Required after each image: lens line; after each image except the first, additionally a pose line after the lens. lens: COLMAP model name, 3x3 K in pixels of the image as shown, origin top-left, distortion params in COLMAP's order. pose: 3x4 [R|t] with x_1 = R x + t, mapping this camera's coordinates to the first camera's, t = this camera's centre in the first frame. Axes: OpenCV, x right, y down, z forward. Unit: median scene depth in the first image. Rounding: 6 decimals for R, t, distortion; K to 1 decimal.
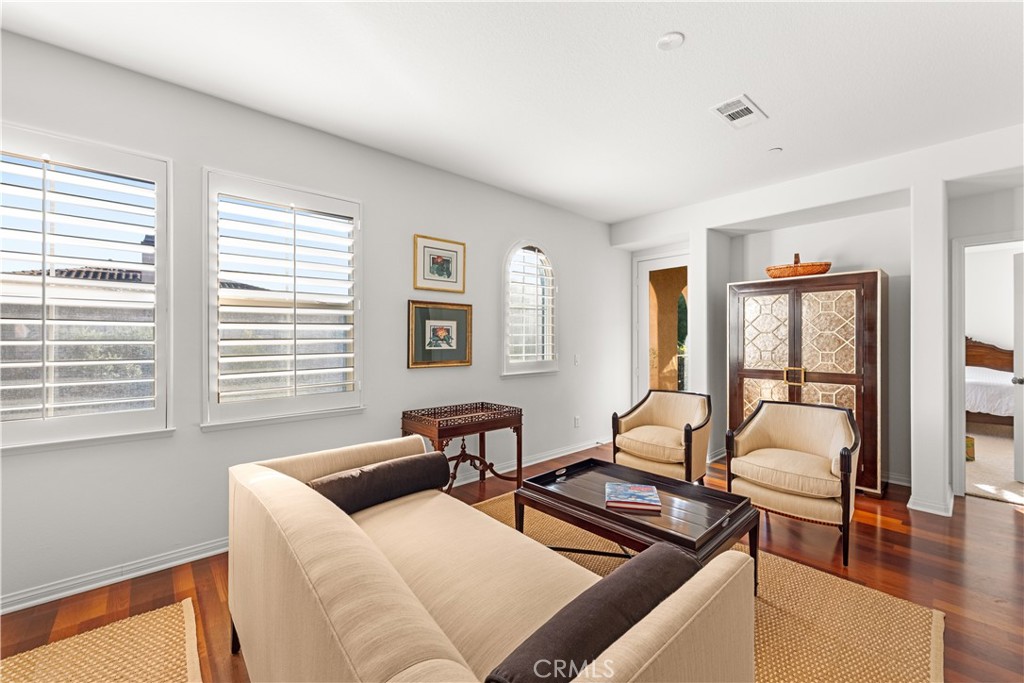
lens RADIAL K [[403.8, 0, 509.0], [0, 403.8, 338.3], [0, 0, 1]] dist [0.000831, -0.000092]
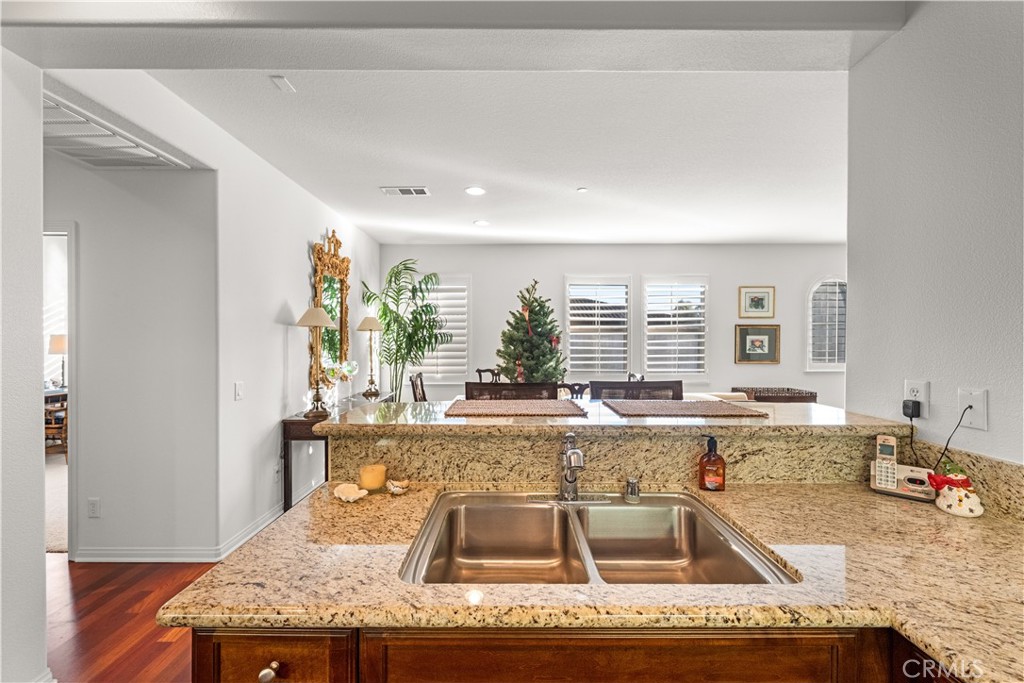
lens RADIAL K [[403.8, 0, 513.1], [0, 403.8, 342.2], [0, 0, 1]] dist [0.000831, -0.000092]
pose [[0.747487, 0.002621, -0.664271, 0.191359], [0.001054, 0.999986, 0.005132, -0.027382], [0.664276, -0.004536, 0.747474, -0.935278]]
